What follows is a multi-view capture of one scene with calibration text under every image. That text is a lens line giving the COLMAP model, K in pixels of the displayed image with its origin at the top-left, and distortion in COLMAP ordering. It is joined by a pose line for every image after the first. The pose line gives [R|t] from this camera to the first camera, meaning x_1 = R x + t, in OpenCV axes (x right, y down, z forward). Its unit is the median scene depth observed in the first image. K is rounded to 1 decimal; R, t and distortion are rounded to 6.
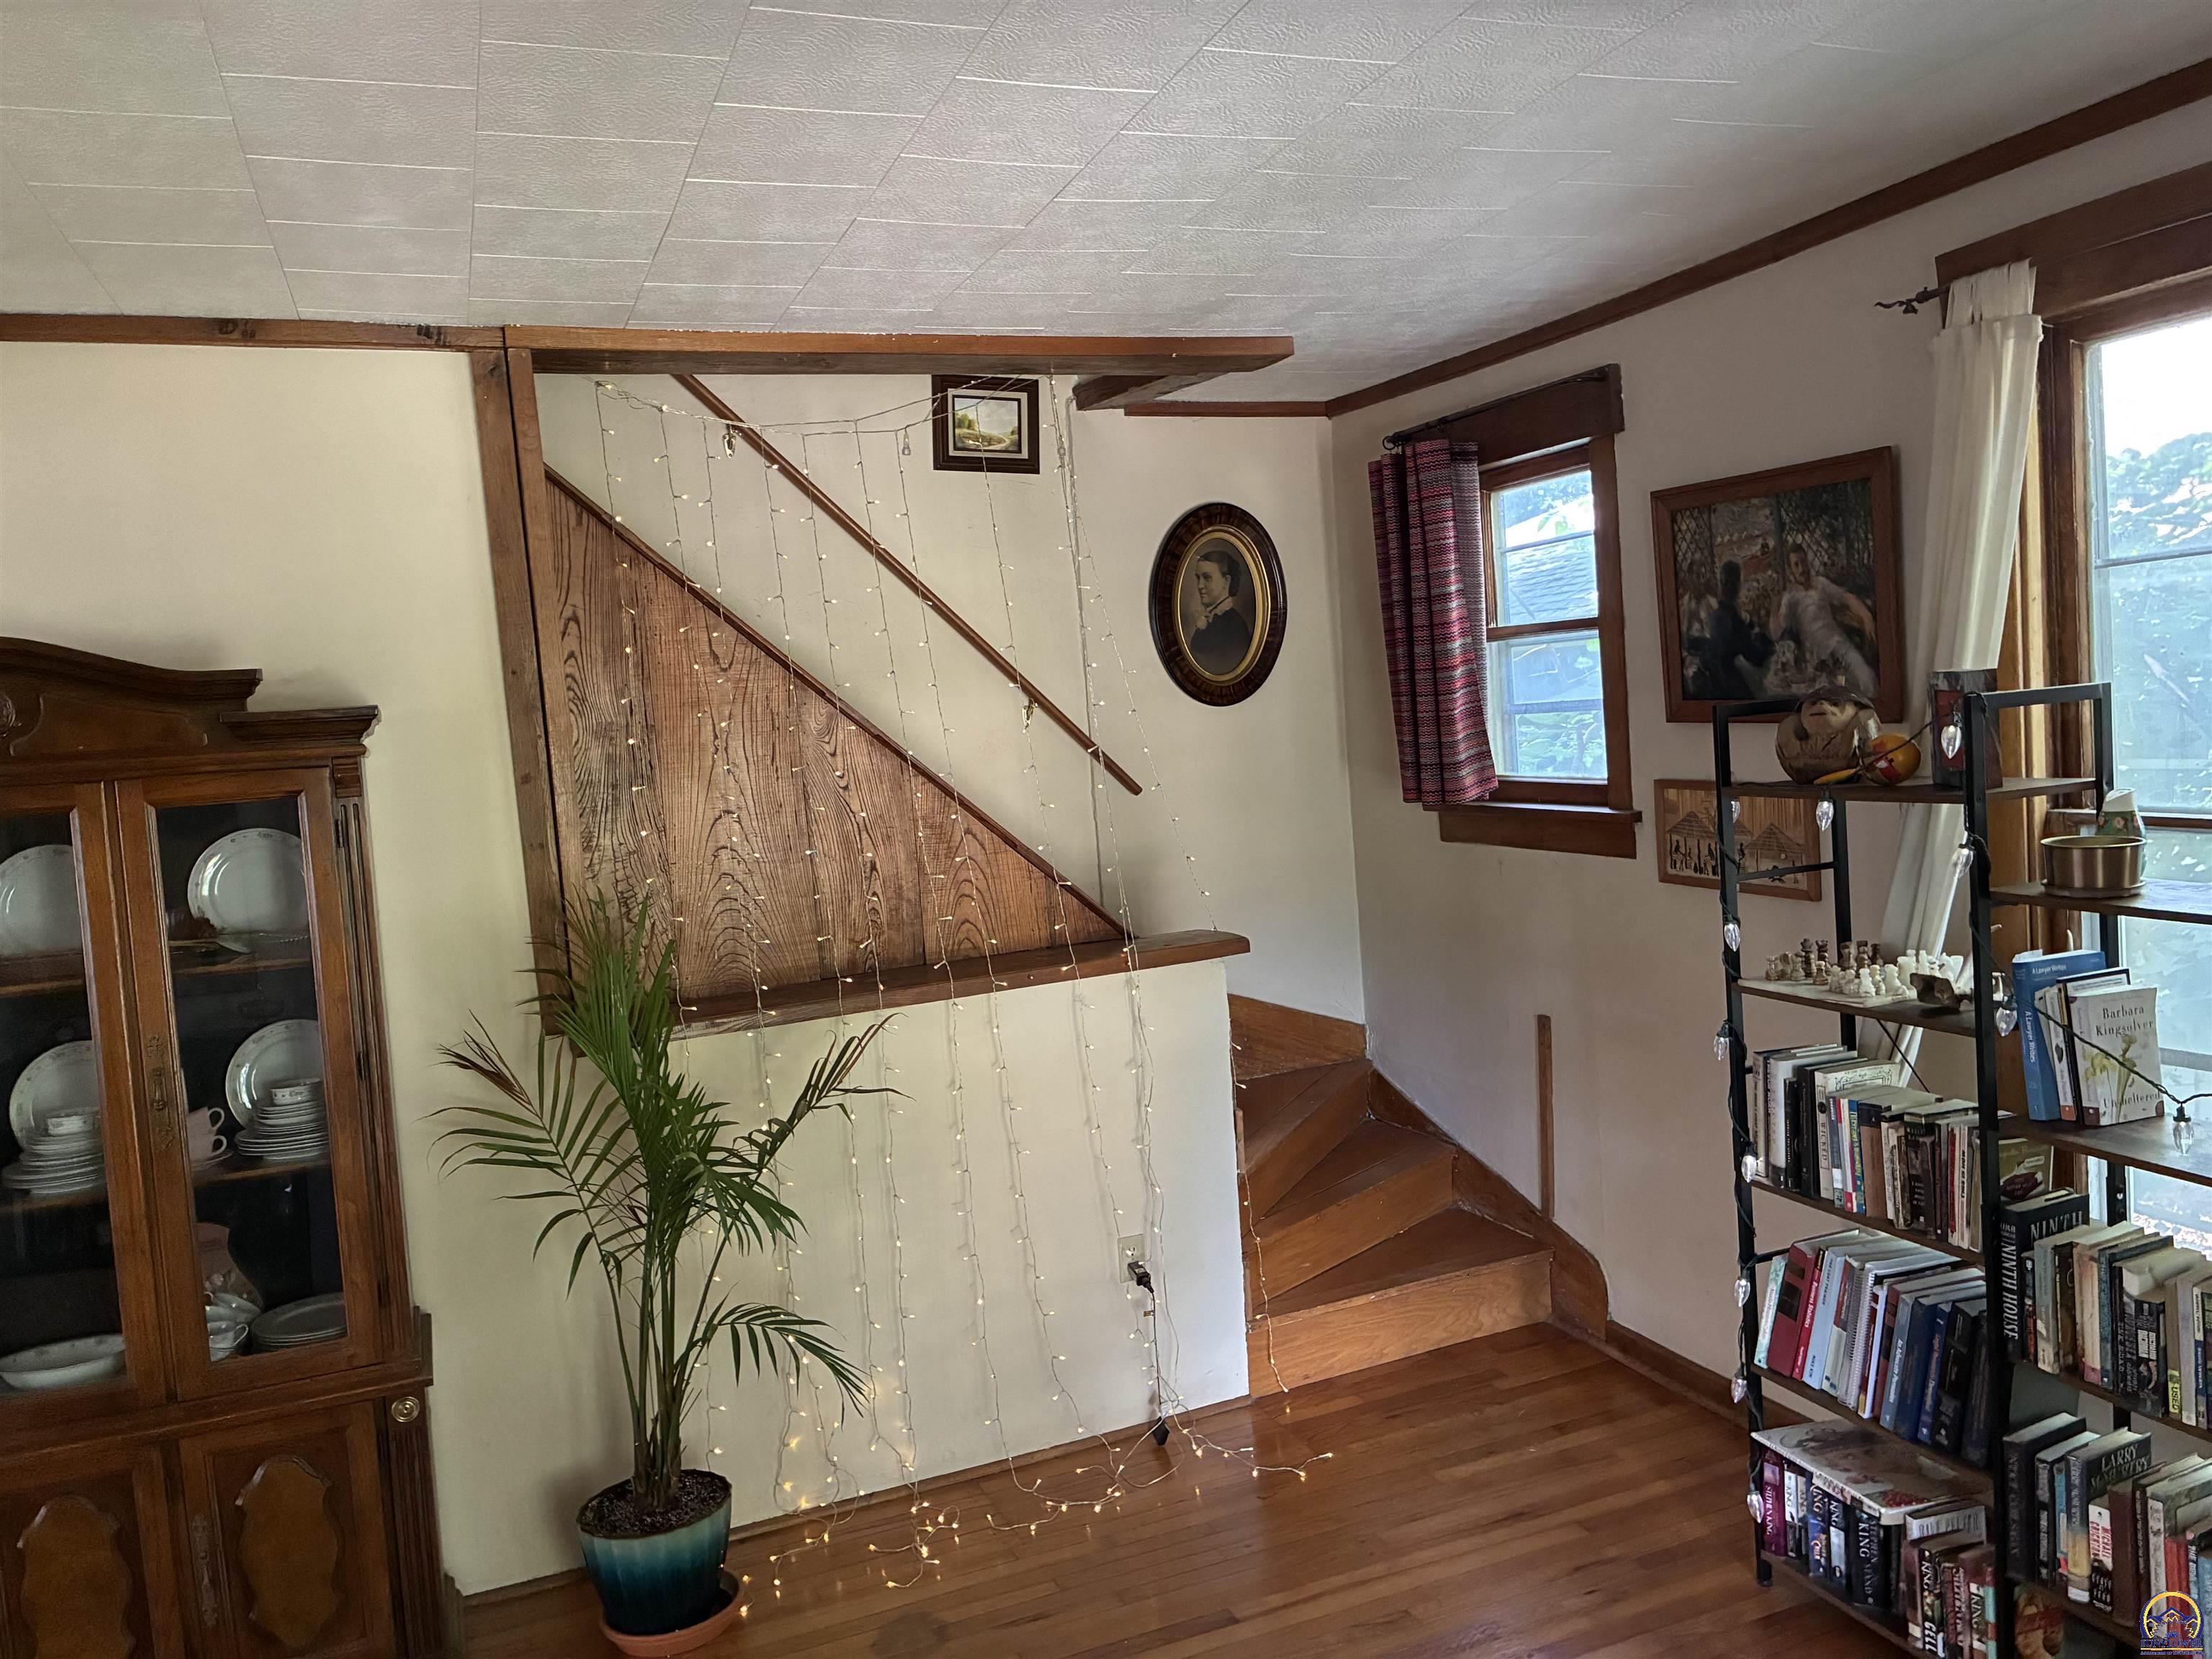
lens RADIAL K [[1723.1, 0, 1097.8], [0, 1723.1, 822.9], [0, 0, 1]] dist [0.064789, -0.093154]
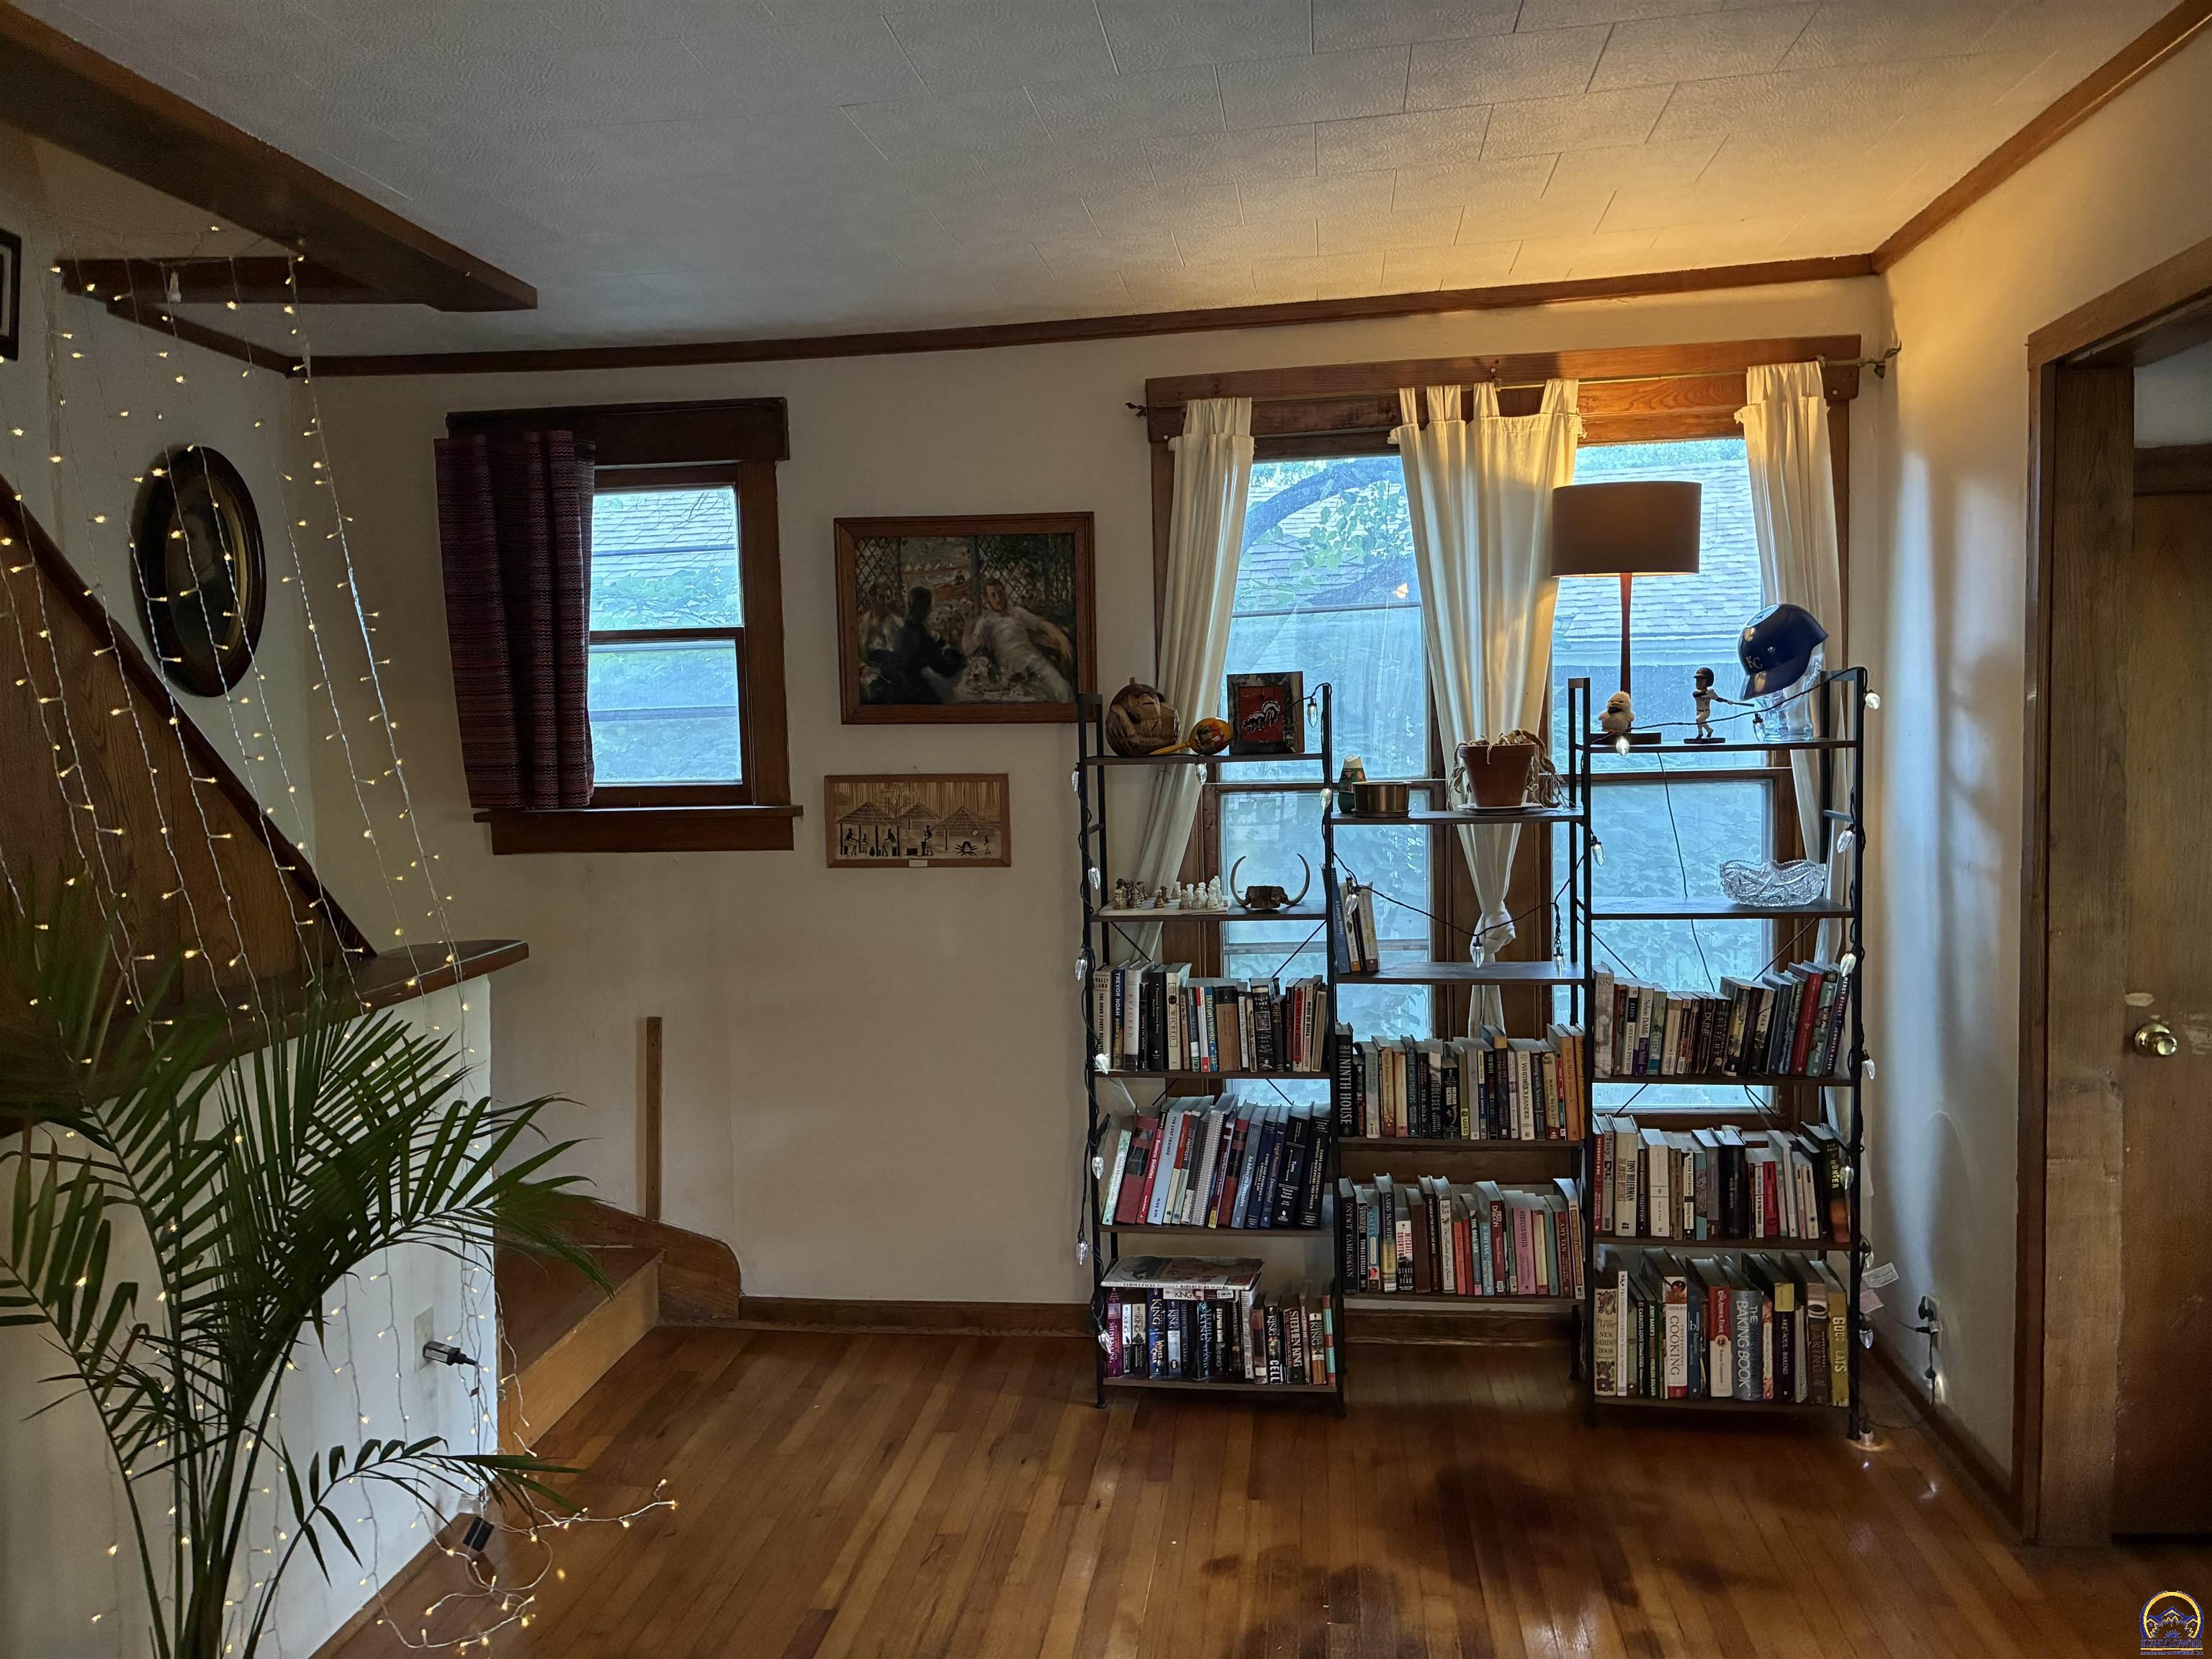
lens RADIAL K [[1723.1, 0, 1113.6], [0, 1723.1, 821.1], [0, 0, 1]] dist [0.064789, -0.093154]
pose [[0.469080, 0.010771, 0.883090, -0.633938], [0.056135, 0.997540, -0.041985, 0.067820], [-0.881370, 0.069266, 0.467322, 0.353161]]
